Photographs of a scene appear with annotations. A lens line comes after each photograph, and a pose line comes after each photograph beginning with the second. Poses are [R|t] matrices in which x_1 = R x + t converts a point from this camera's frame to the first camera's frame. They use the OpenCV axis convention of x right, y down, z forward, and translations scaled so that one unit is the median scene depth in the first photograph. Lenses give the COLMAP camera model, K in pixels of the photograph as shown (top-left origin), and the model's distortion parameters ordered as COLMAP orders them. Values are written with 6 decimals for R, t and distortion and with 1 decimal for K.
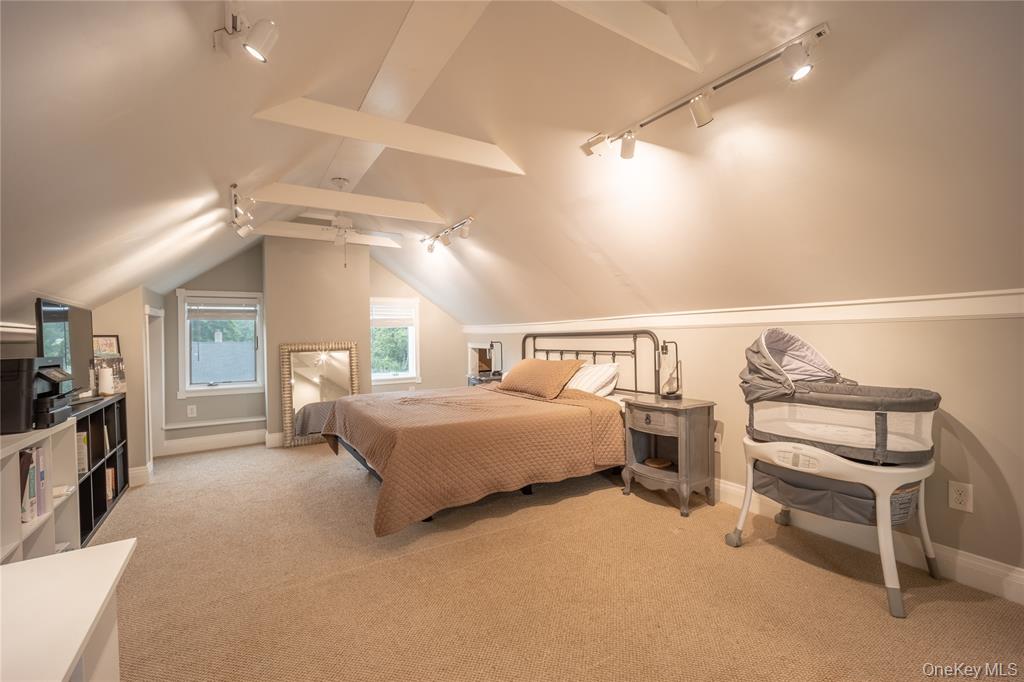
lens RADIAL K [[446.9, 0, 513.7], [0, 446.9, 341.9], [0, 0, 1]] dist [-0.010564, -0.000050]
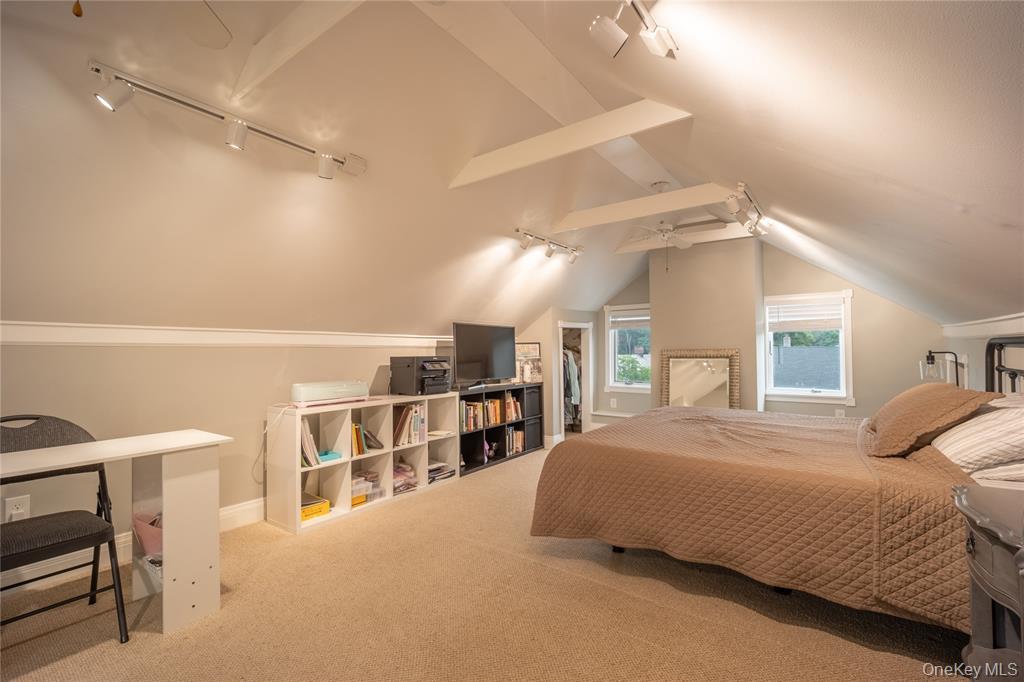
lens RADIAL K [[446.9, 0, 510.1], [0, 446.9, 341.8], [0, 0, 1]] dist [-0.010564, -0.000050]
pose [[0.365590, -0.002233, -0.930773, 0.396261], [-0.006808, 0.999964, -0.005073, -0.008577], [0.930751, 0.008191, 0.365562, 0.334308]]
